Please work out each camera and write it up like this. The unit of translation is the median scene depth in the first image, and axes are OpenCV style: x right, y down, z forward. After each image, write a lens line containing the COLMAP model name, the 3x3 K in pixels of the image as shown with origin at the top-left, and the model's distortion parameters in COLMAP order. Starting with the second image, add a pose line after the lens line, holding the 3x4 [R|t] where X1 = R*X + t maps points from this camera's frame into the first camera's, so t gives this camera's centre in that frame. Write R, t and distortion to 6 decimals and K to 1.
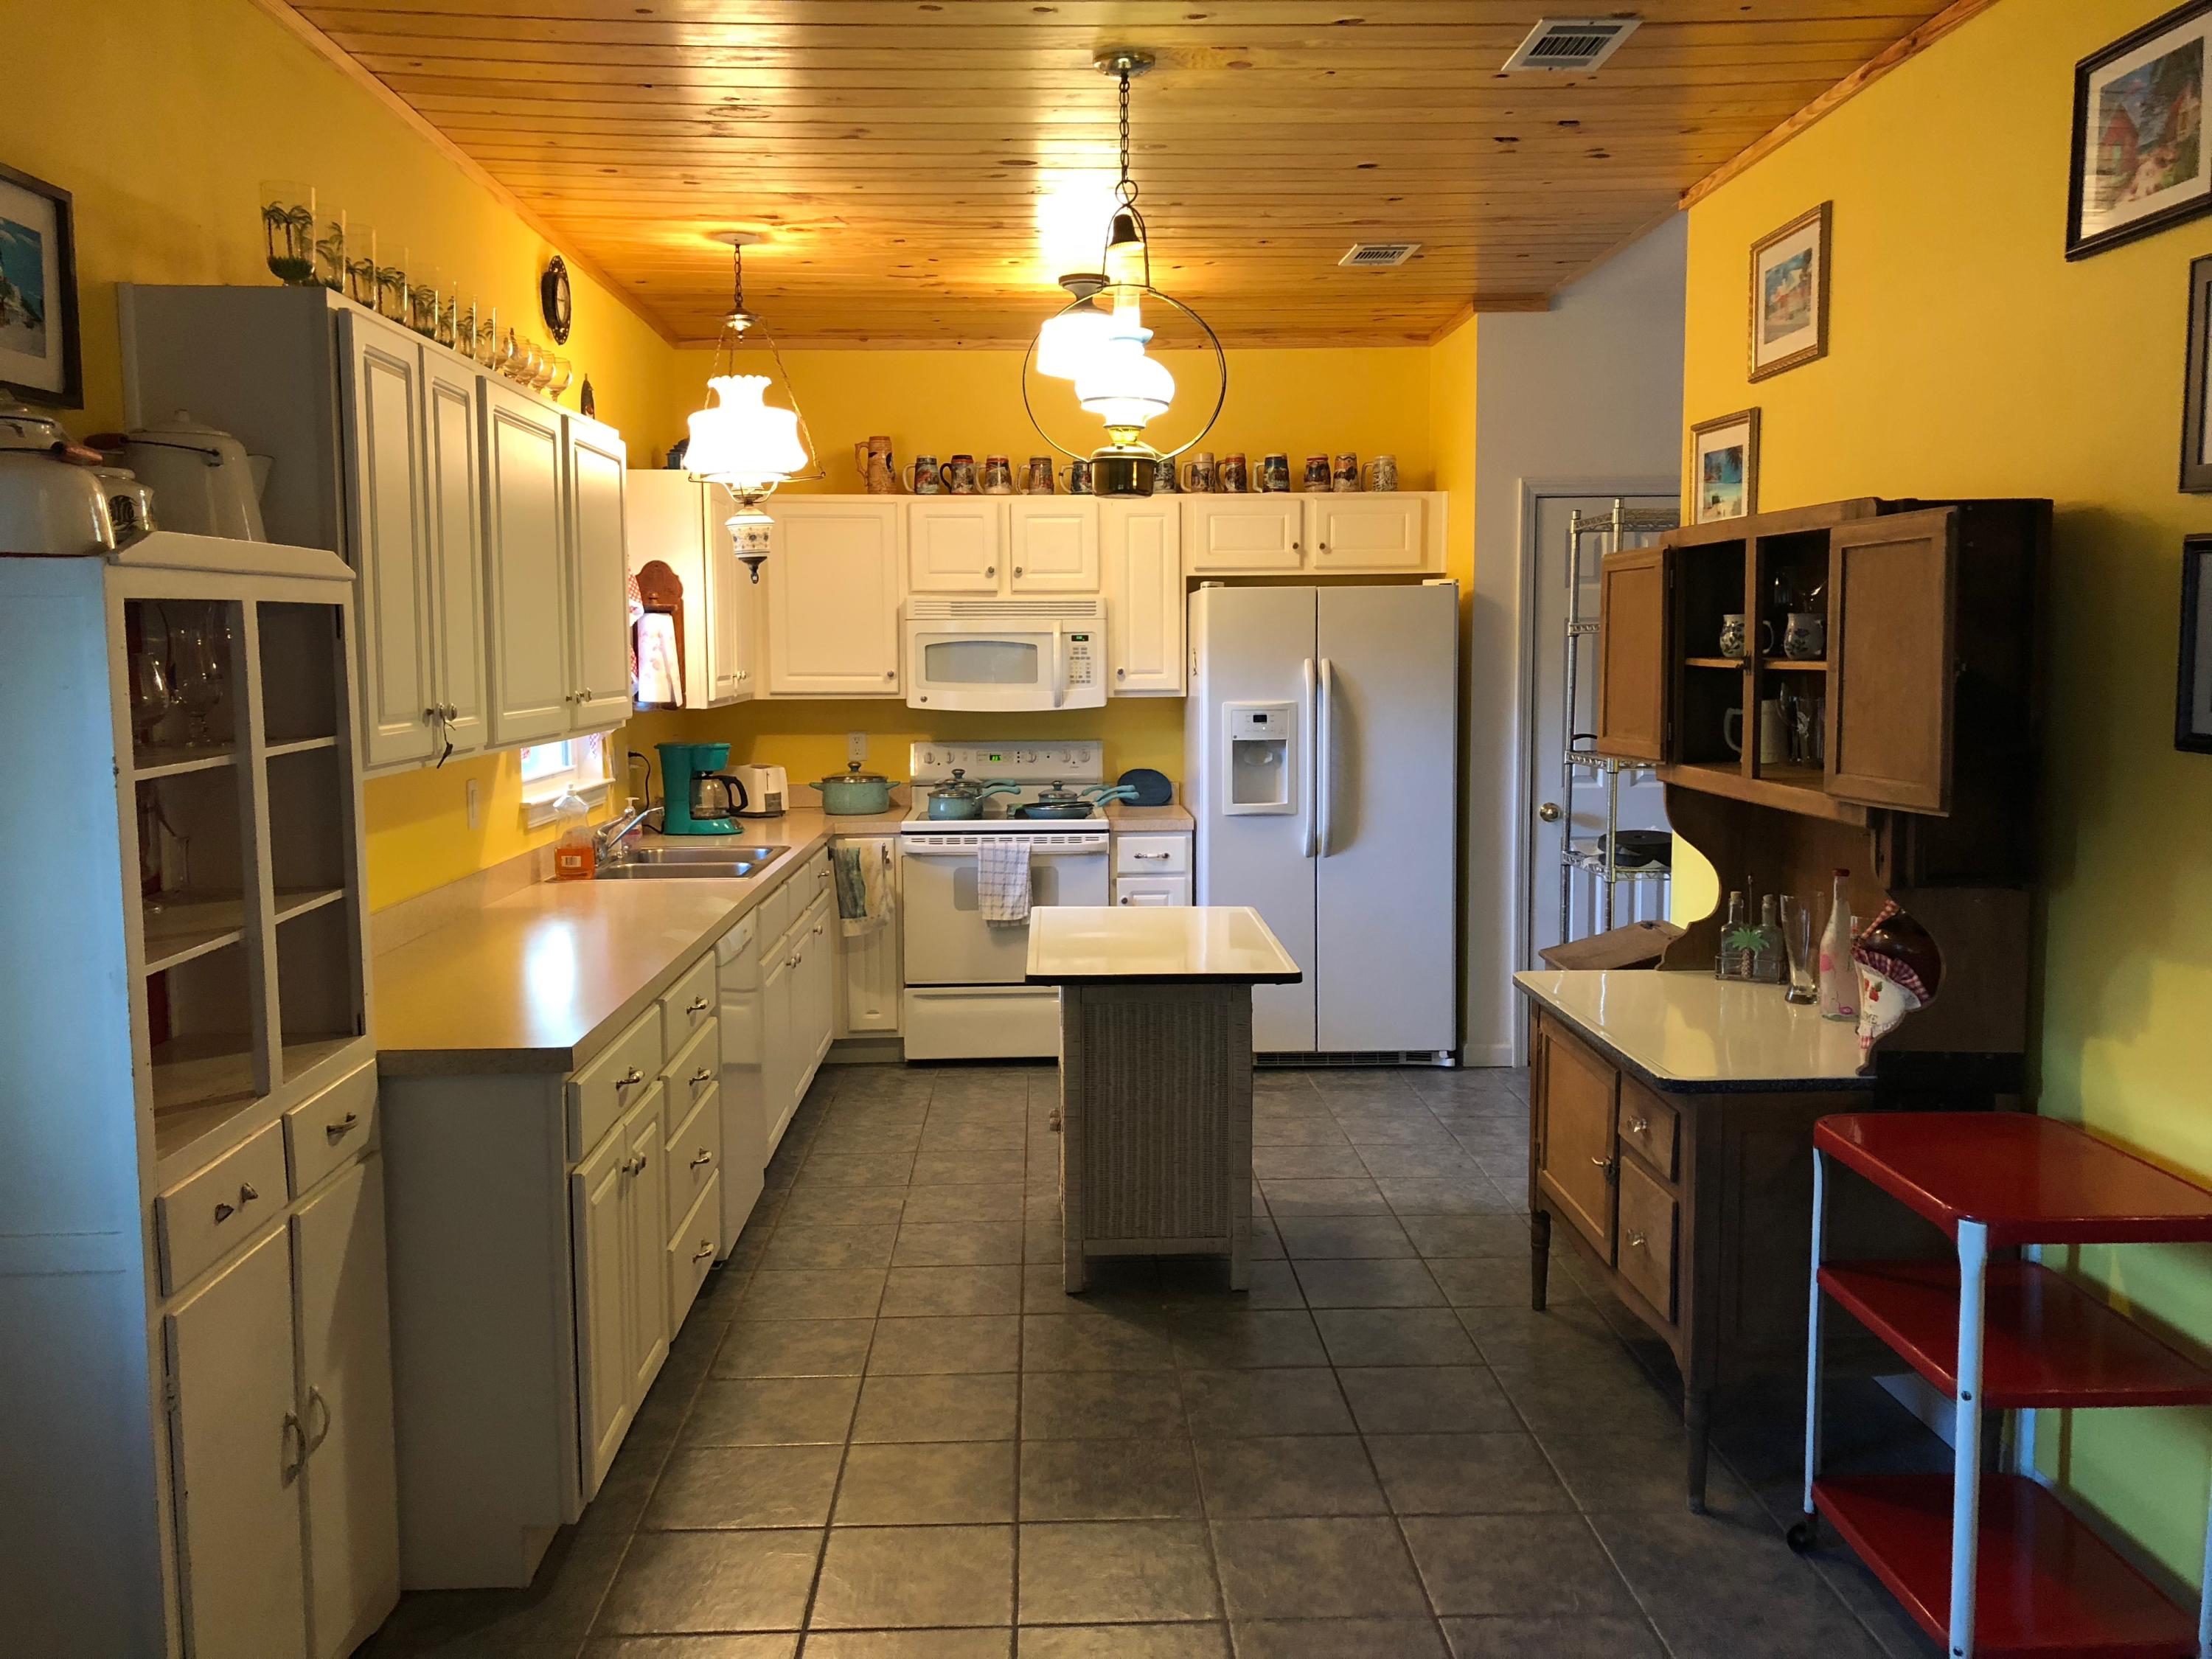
lens RADIAL K [[1805.1, 0, 1106.0], [0, 1805.1, 829.5], [0, 0, 1]] dist [0.085360, -0.099676]
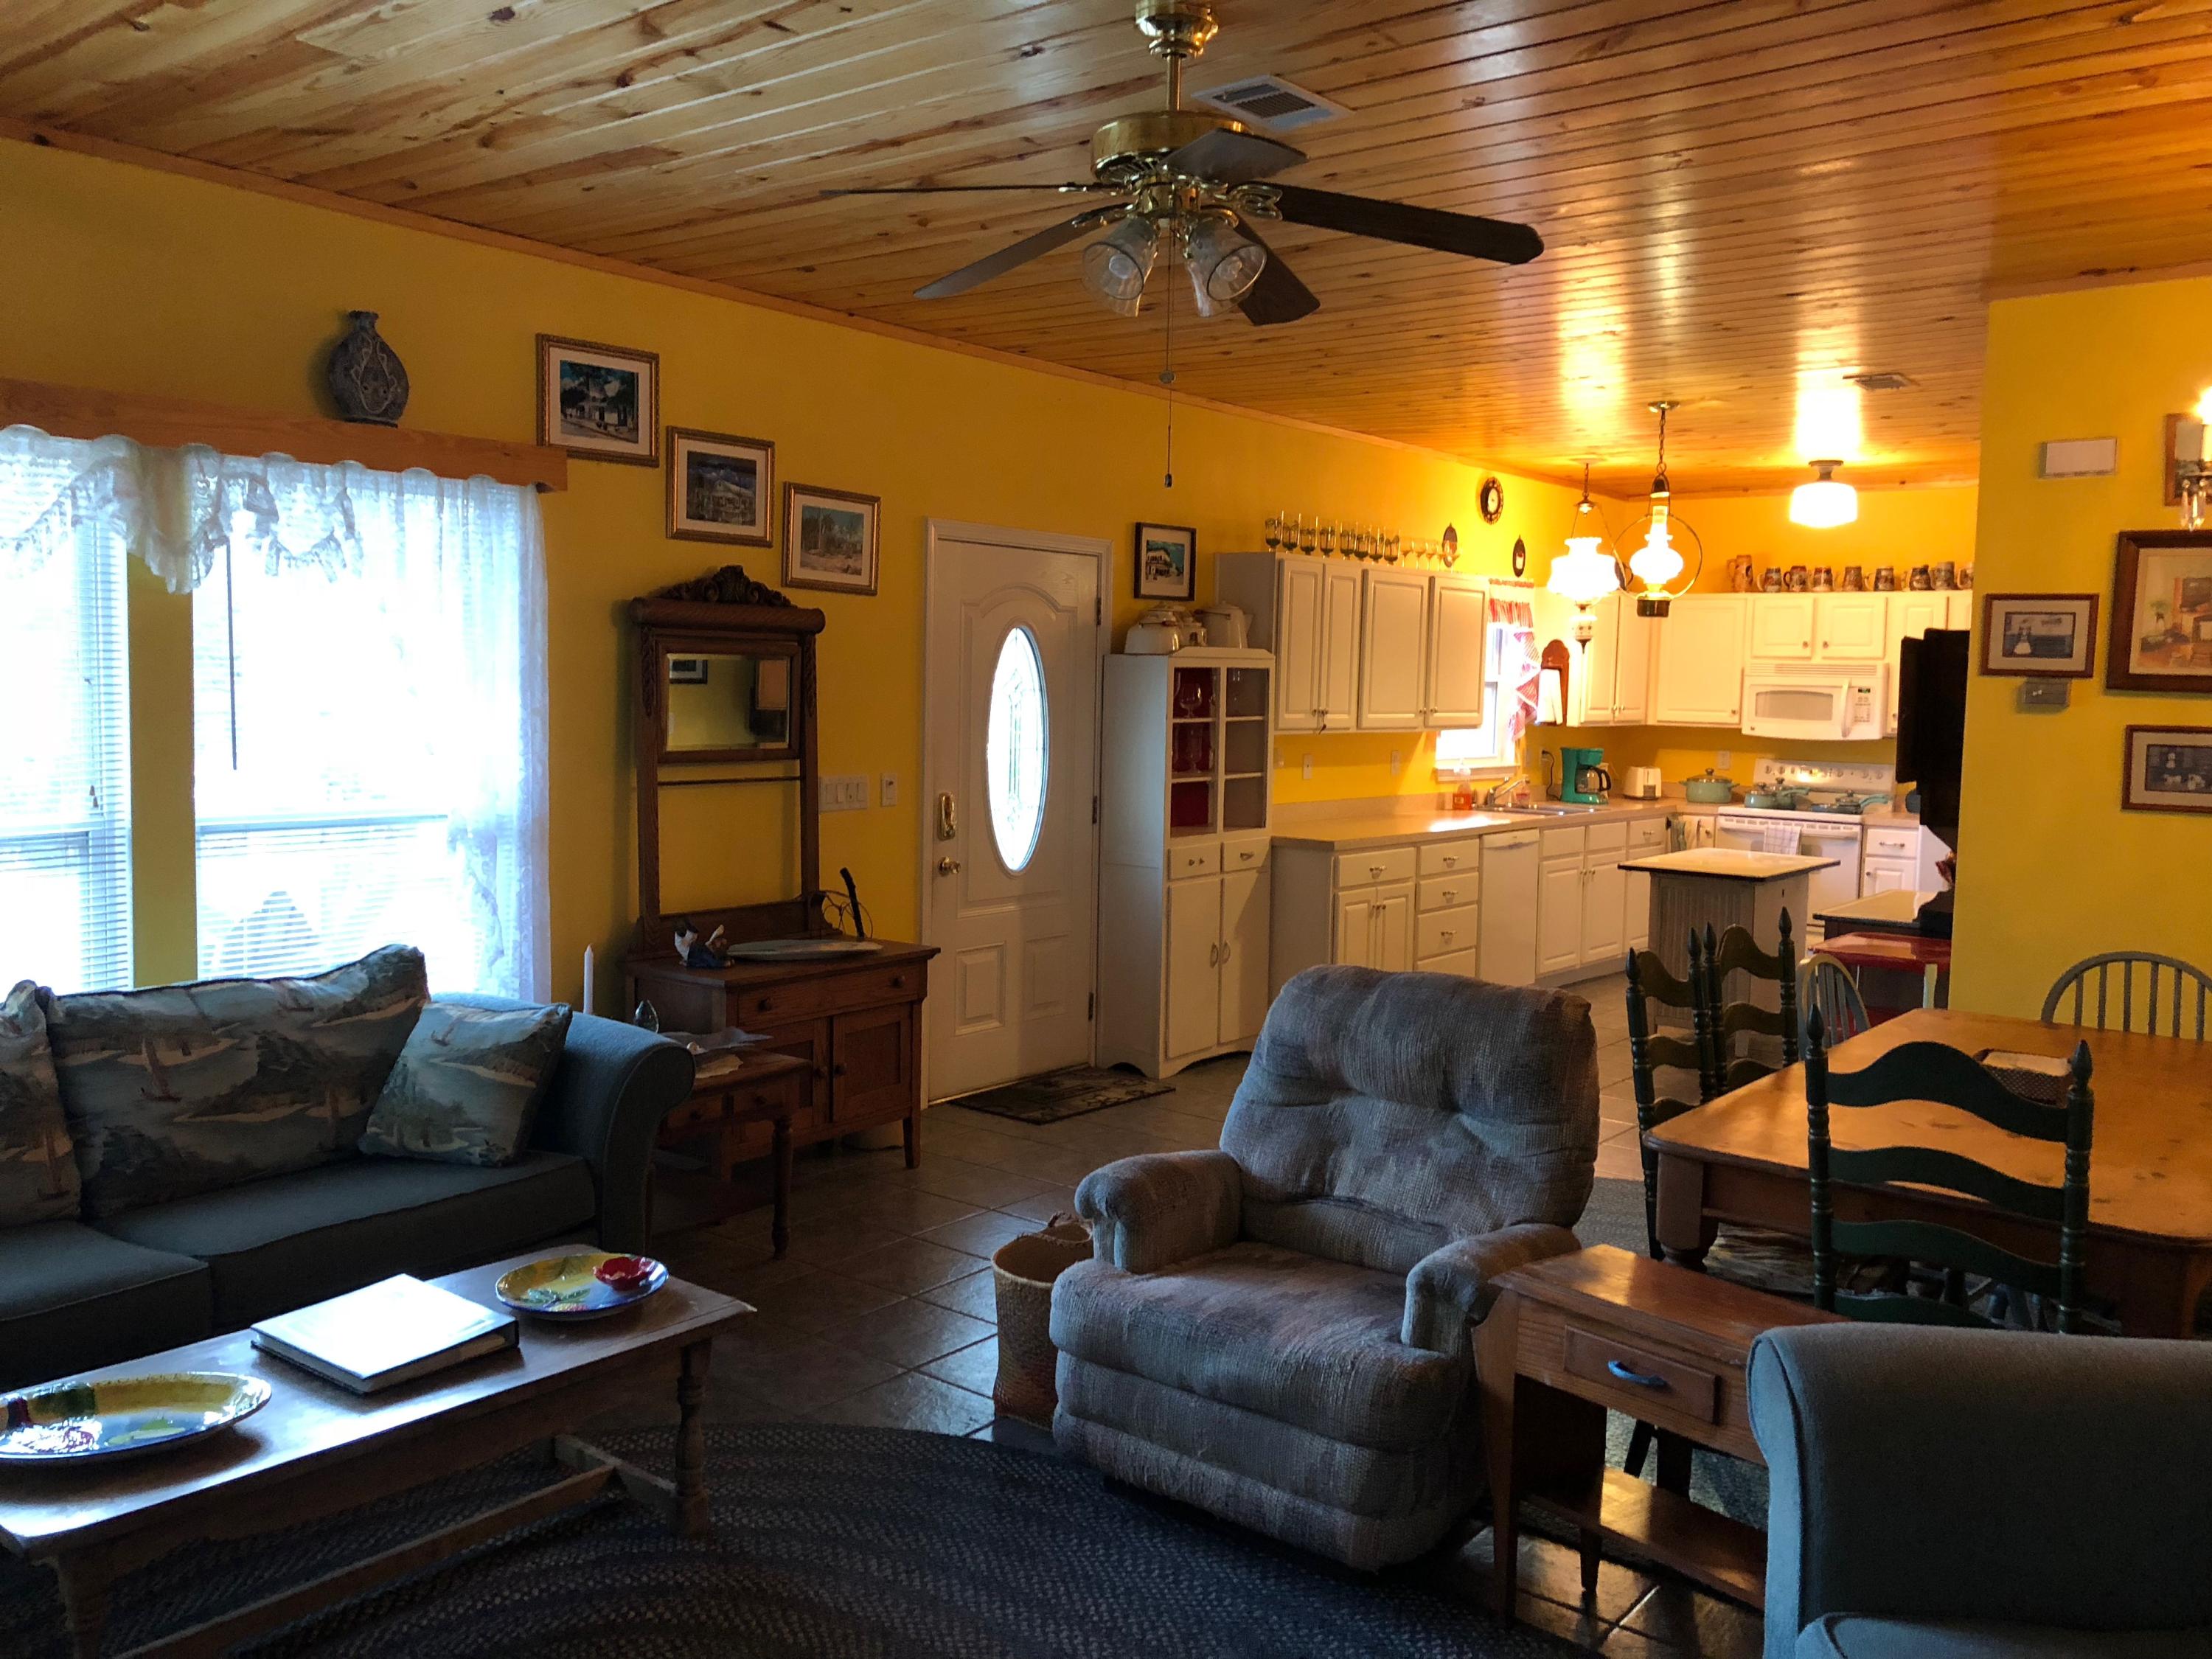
lens RADIAL K [[1805.1, 0, 1106.0], [0, 1805.1, 829.5], [0, 0, 1]] dist [0.085360, -0.099676]
pose [[0.756860, 0.078029, -0.648902, 0.495680], [-0.094024, 0.995519, 0.010042, 0.047939], [0.646778, 0.053412, 0.760806, -0.508342]]
